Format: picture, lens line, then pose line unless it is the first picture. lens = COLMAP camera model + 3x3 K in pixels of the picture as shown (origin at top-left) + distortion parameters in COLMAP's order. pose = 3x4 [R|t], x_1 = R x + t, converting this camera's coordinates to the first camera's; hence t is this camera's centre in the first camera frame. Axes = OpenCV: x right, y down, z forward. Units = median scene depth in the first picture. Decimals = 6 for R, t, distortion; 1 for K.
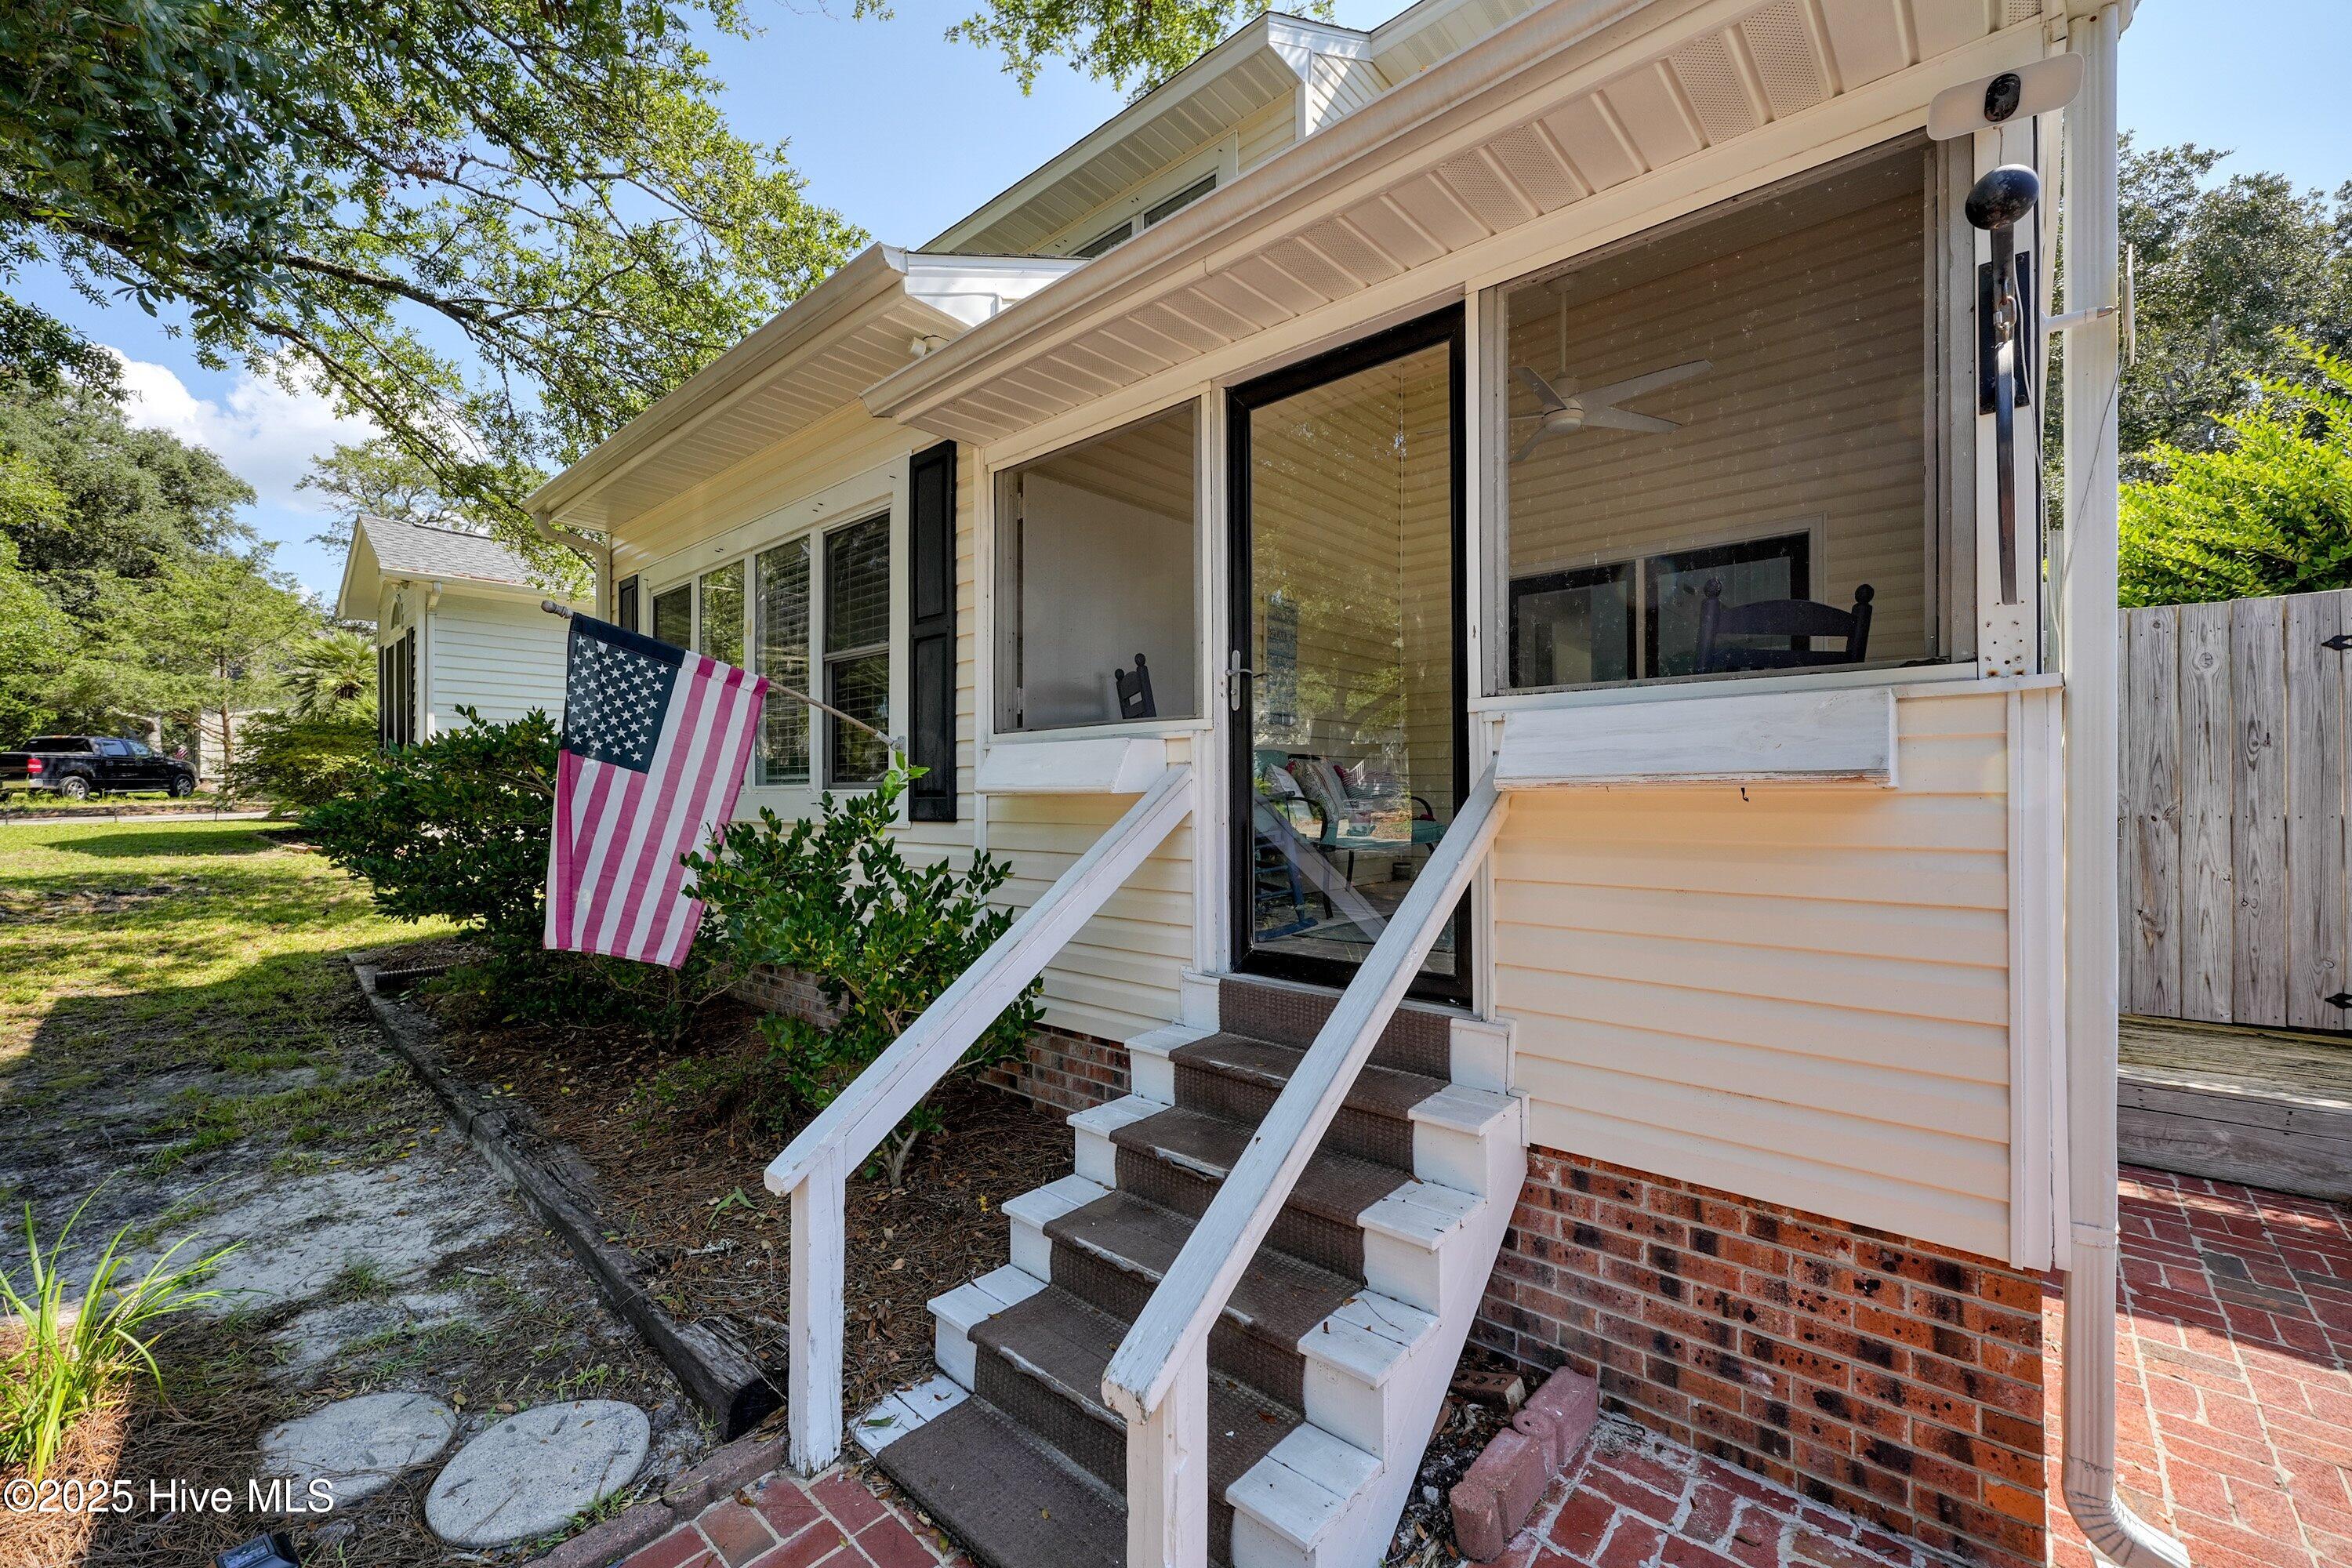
lens RADIAL K [[941.4, 0, 1173.4], [0, 941.4, 791.2], [0, 0, 1]] dist [-0.000730, 0.000231]
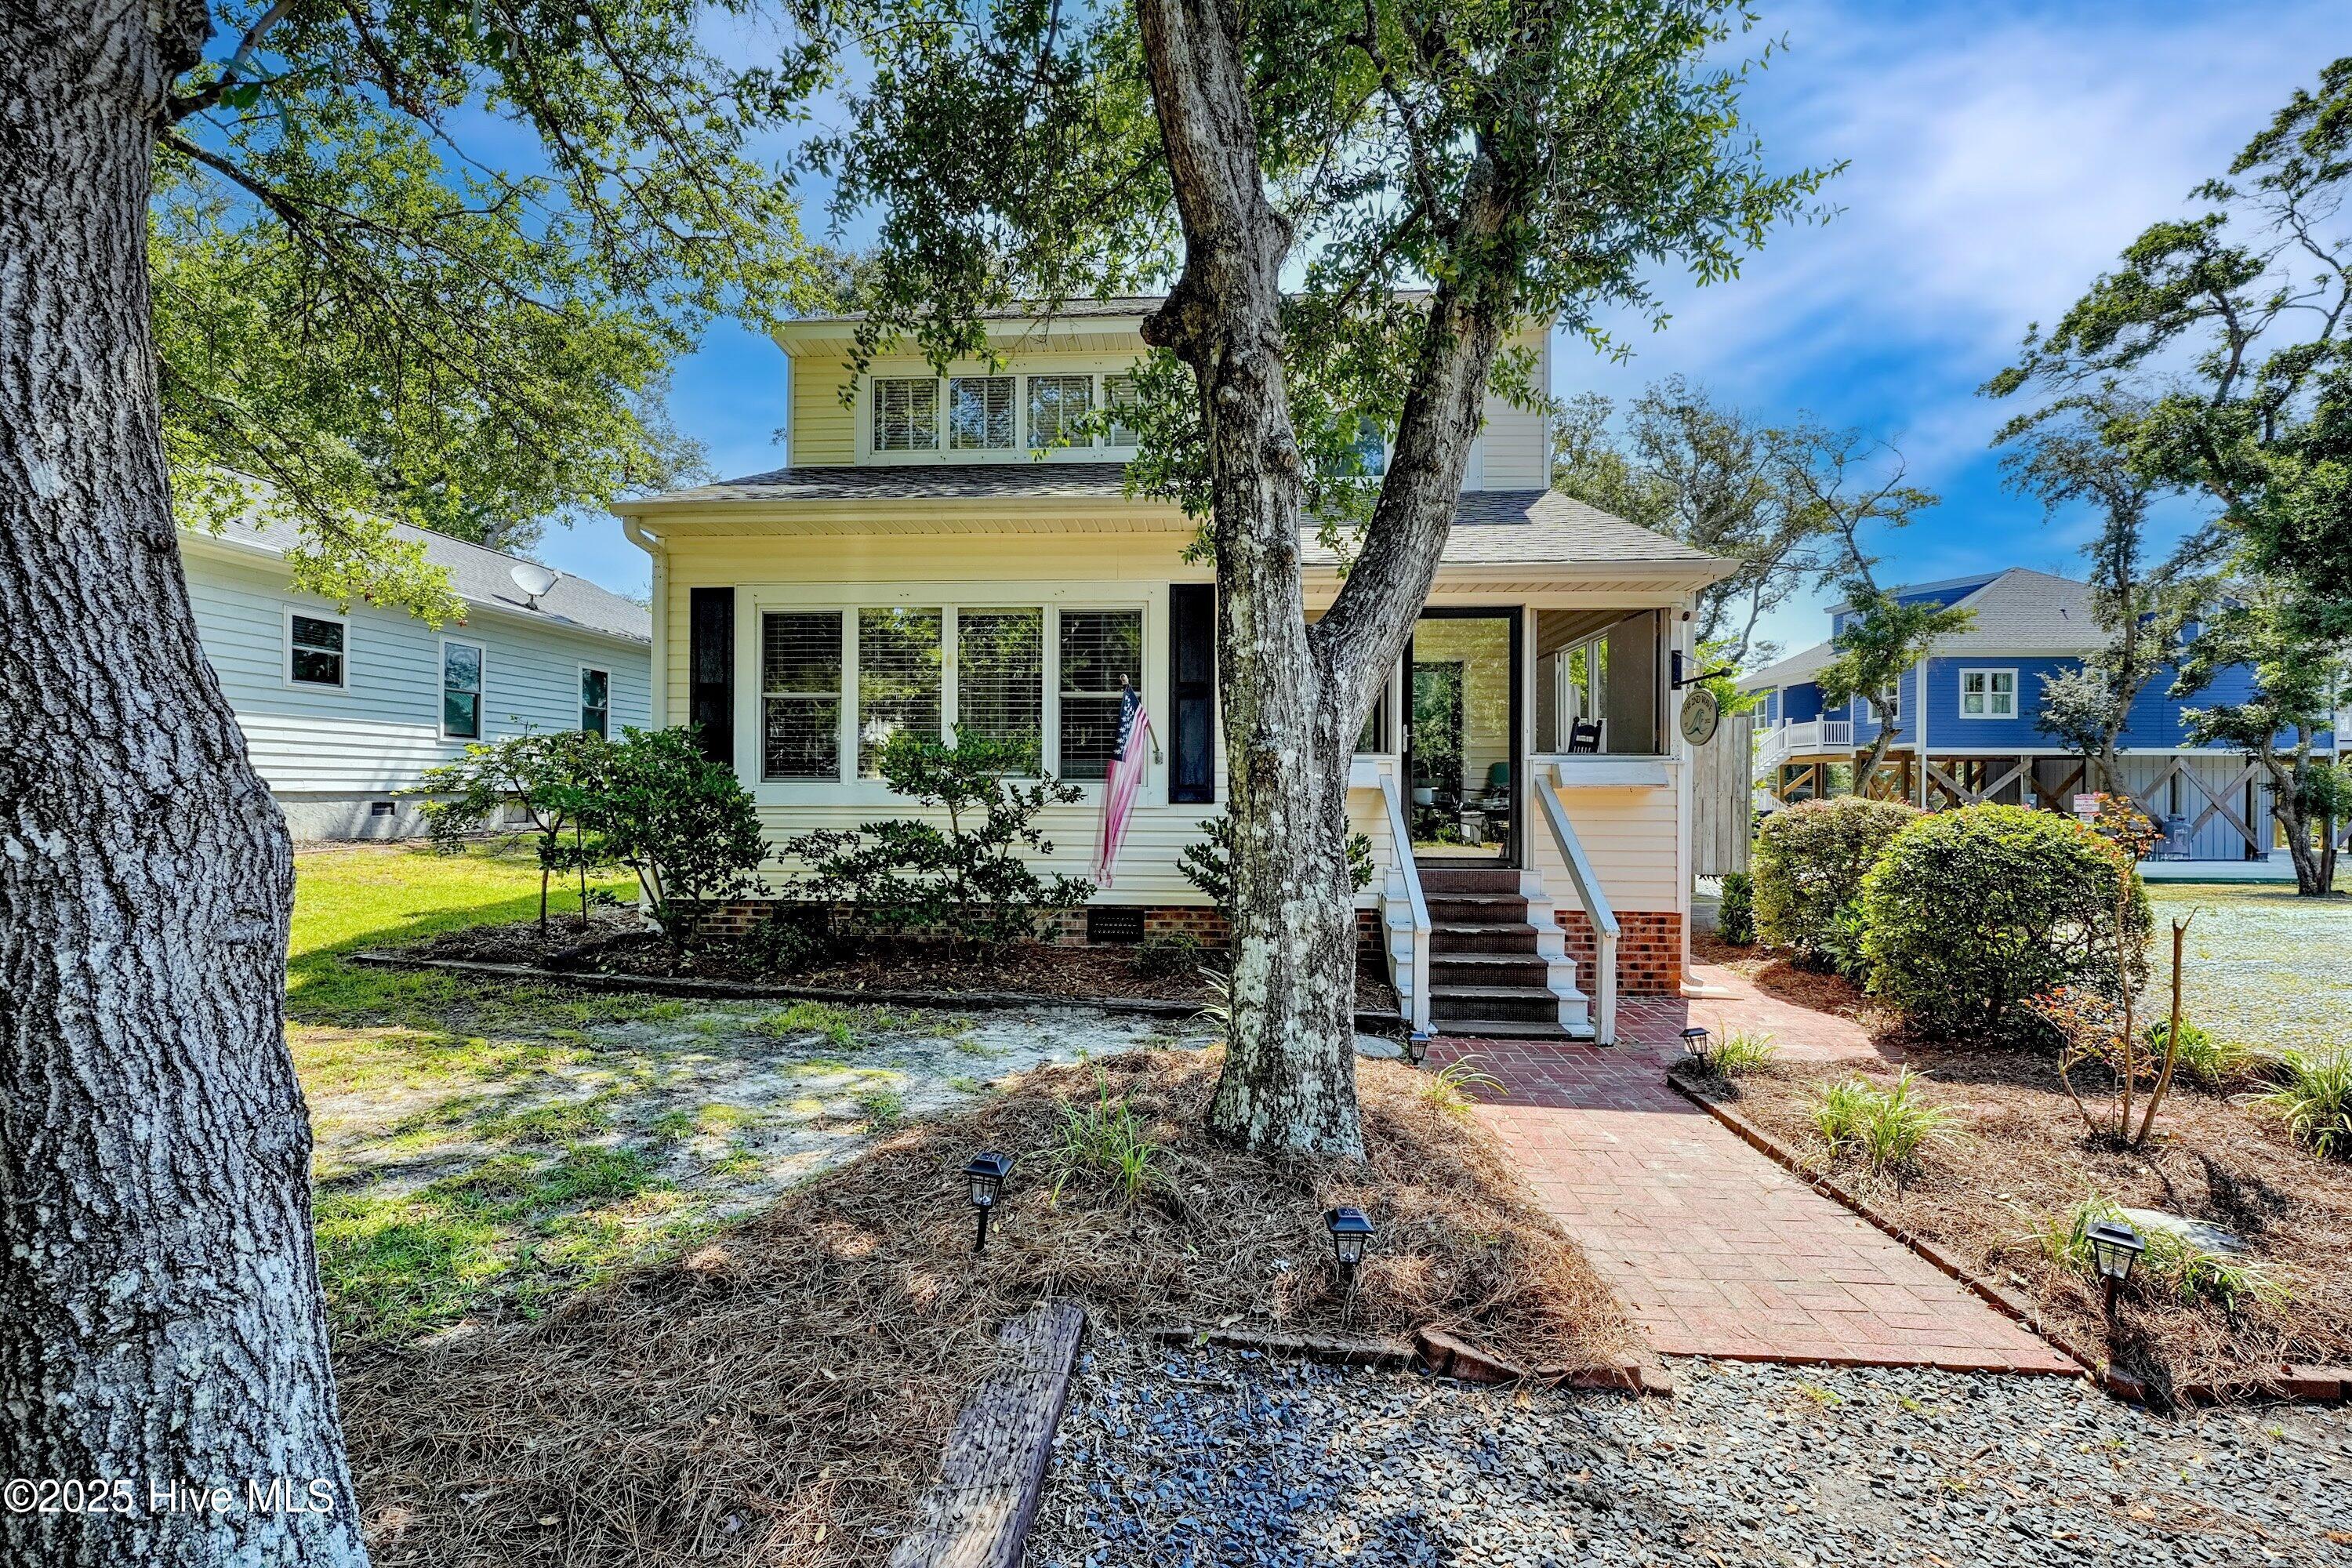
lens RADIAL K [[1043.7, 0, 1171.9], [0, 1043.7, 793.0], [0, 0, 1]] dist [-0.001528, -0.000161]
pose [[0.785831, 0.005748, 0.618414, -2.267917], [-0.008722, 0.999960, 0.001789, 0.016852], [-0.618379, -0.006799, 0.785850, -0.720786]]
